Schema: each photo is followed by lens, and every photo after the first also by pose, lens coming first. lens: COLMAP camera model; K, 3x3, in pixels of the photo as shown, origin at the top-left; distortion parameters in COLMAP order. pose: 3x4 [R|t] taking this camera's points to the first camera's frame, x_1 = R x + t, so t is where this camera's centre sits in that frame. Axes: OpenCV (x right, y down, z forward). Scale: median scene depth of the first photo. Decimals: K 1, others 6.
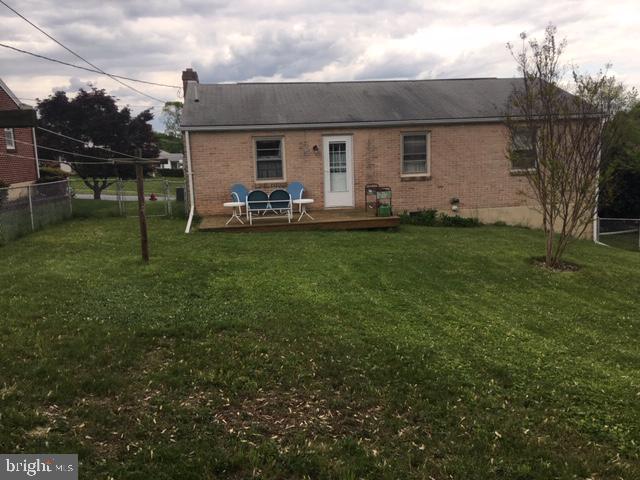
lens RADIAL K [[543.5, 0, 320.0], [0, 543.5, 240.0], [0, 0, 1]] dist [0.115135, -0.170010]
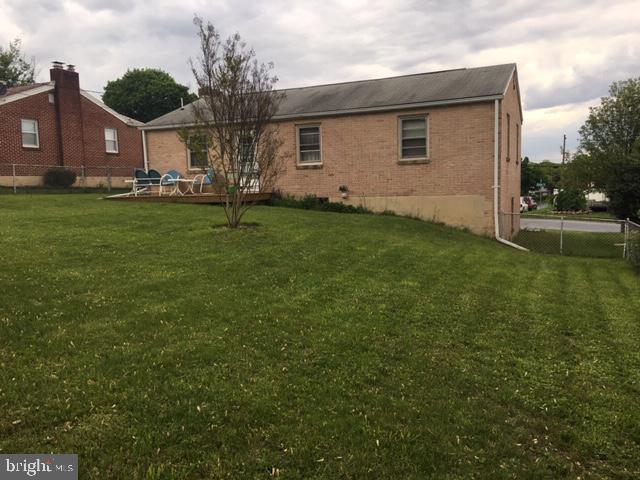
lens RADIAL K [[543.5, 0, 320.0], [0, 543.5, 240.0], [0, 0, 1]] dist [0.115135, -0.170010]
pose [[0.839359, 0.063233, -0.539887, 0.786139], [-0.089987, 0.995671, -0.023287, 0.055490], [0.536078, 0.068129, 0.841415, 0.107015]]
